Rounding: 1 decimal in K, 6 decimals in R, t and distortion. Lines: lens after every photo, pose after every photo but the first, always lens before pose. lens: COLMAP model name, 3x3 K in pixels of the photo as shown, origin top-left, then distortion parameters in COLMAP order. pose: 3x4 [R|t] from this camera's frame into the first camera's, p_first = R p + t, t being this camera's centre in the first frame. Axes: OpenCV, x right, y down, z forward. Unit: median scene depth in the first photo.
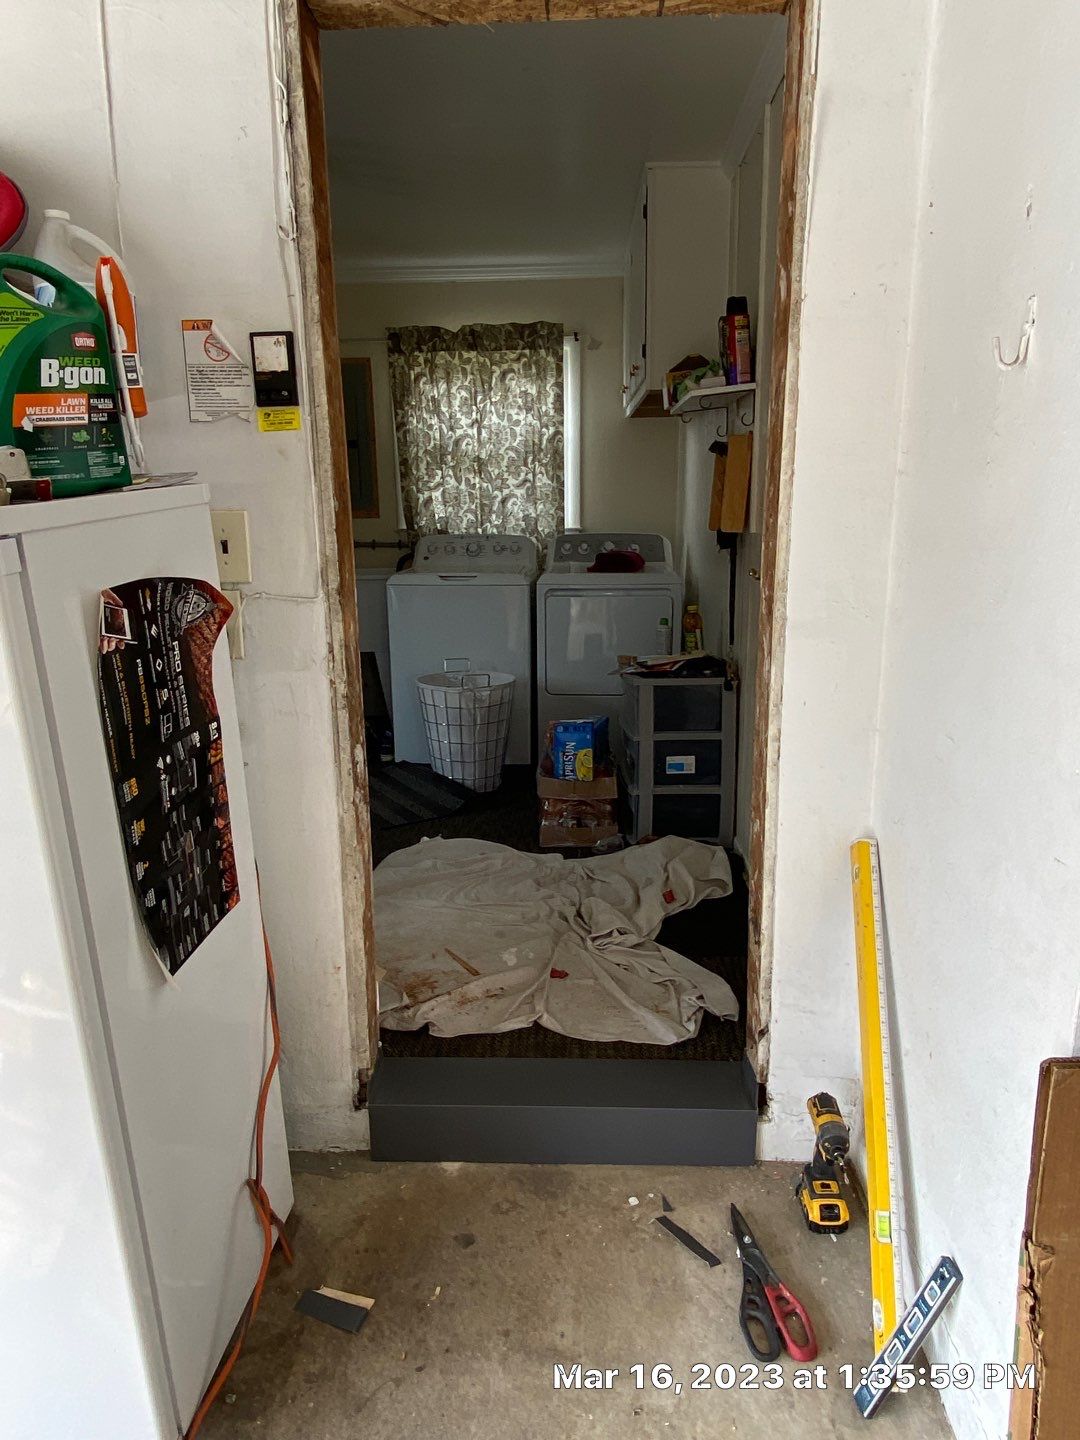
lens RADIAL K [[975.2, 0, 541.0], [0, 975.2, 722.9], [0, 0, 1]] dist [0.001368, -0.001214]
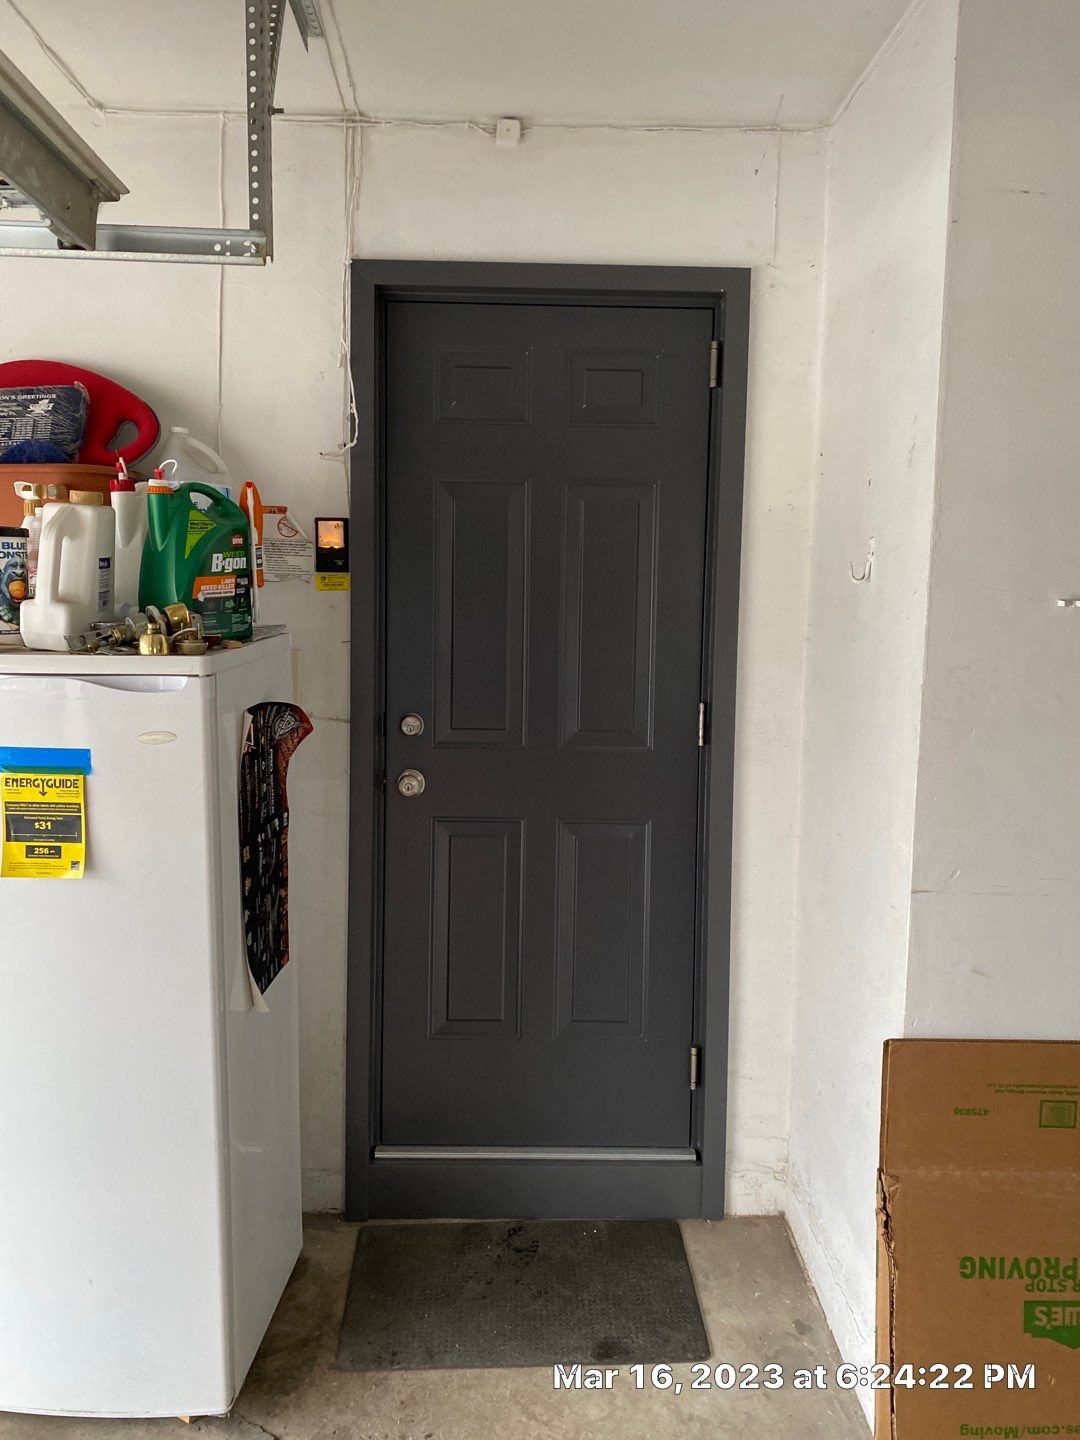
lens RADIAL K [[1154.3, 0, 552.3], [0, 1154.3, 714.5], [0, 0, 1]] dist [-0.007599, 0.059352]
pose [[0.997534, 0.025347, 0.065448, -0.093654], [-0.015738, 0.989546, -0.143358, 0.092551], [-0.068397, 0.141974, 0.987505, -0.615125]]
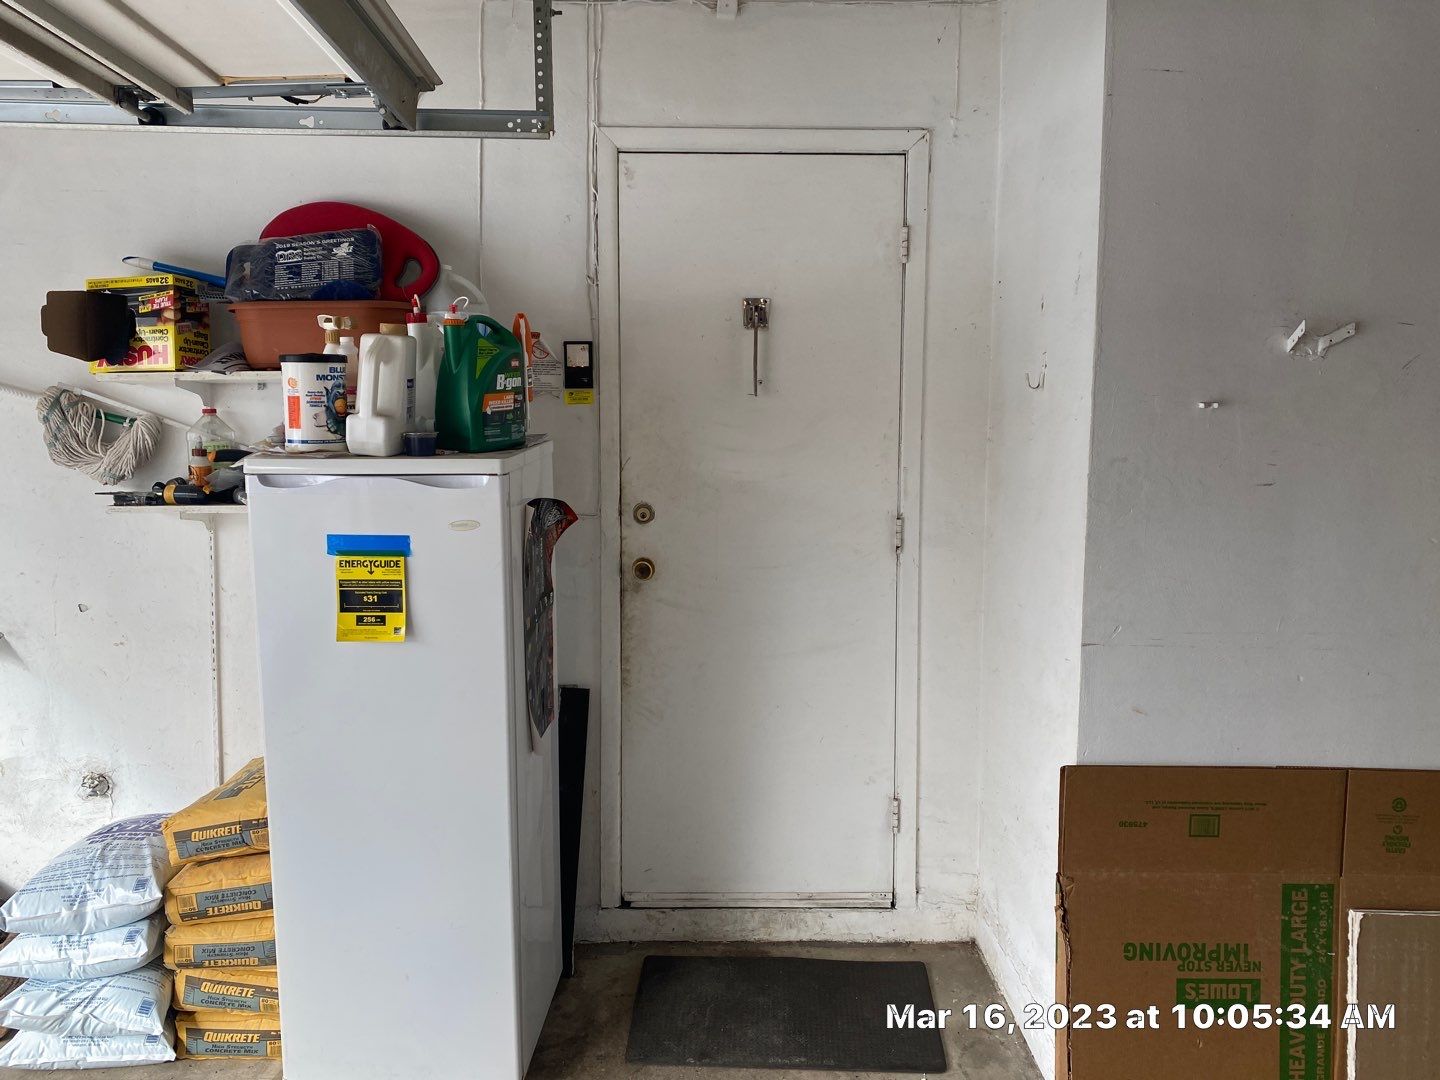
lens RADIAL K [[1155.7, 0, 728.9], [0, 1155.7, 530.4], [0, 0, 1]] dist [0.040033, -0.051735]
pose [[0.997341, 0.011319, 0.071994, -0.206312], [-0.001062, 0.990017, -0.140946, 0.173196], [-0.072871, 0.140494, 0.987396, -0.909513]]
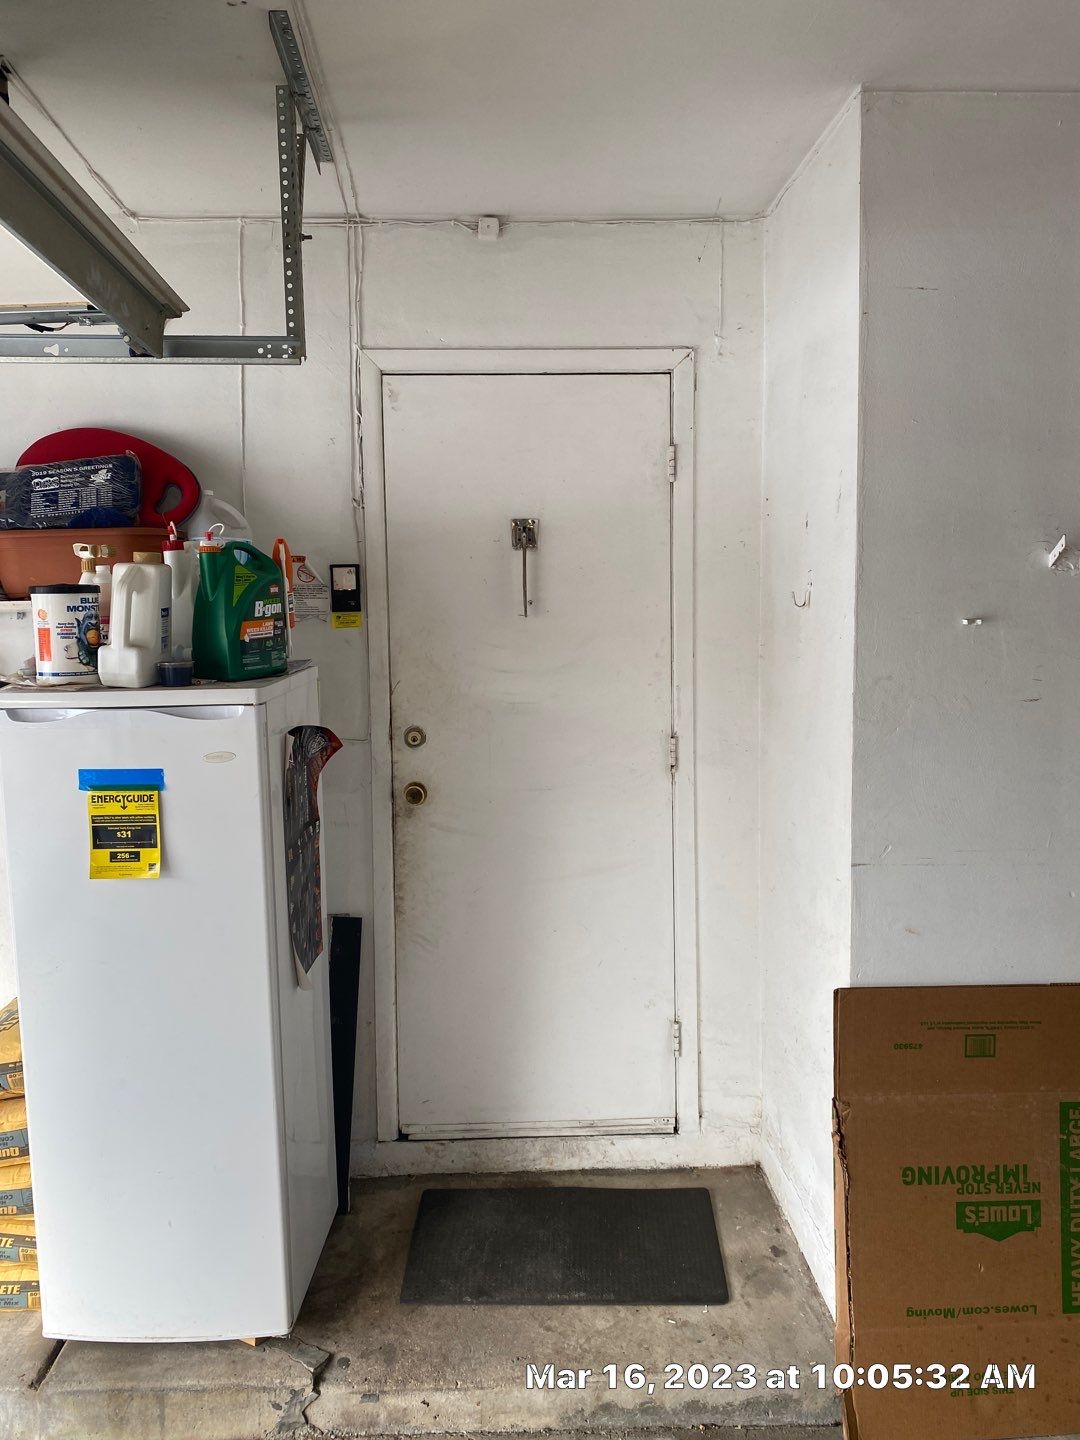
lens RADIAL K [[1155.7, 0, 556.4], [0, 1155.7, 717.5], [0, 0, 1]] dist [0.040033, -0.051735]
pose [[0.995564, -0.006054, 0.093893, -0.148280], [0.021156, 0.986777, -0.160695, 0.148617], [-0.091678, 0.161968, 0.982528, -0.892310]]
